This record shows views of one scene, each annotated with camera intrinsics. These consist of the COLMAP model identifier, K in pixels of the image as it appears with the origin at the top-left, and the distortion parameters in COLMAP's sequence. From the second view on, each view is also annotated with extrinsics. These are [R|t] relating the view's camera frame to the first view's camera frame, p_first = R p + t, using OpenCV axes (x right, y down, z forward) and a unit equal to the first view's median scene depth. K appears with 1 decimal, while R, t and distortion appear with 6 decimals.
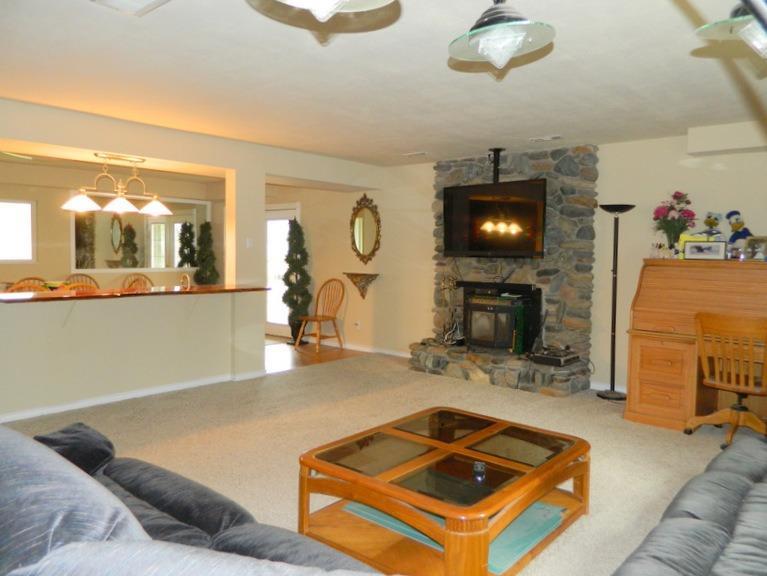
lens RADIAL K [[577.1, 0, 384.2], [0, 577.1, 287.1], [0, 0, 1]] dist [0.003790, 0.001128]
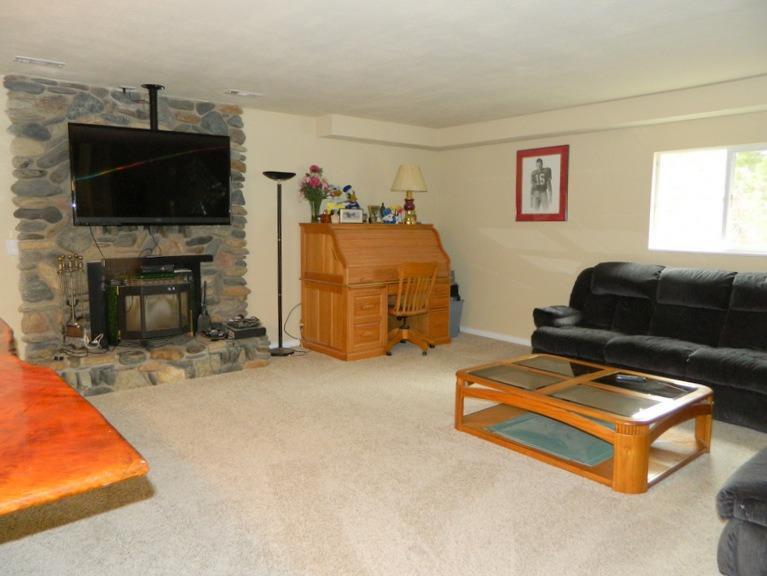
lens RADIAL K [[577.1, 0, 383.9], [0, 577.1, 287.1], [0, 0, 1]] dist [0.003790, 0.001128]
pose [[0.170087, -0.126669, 0.977254, -0.563381], [0.058256, 0.991262, 0.118346, -0.044131], [-0.983706, 0.036801, 0.175980, 0.575861]]
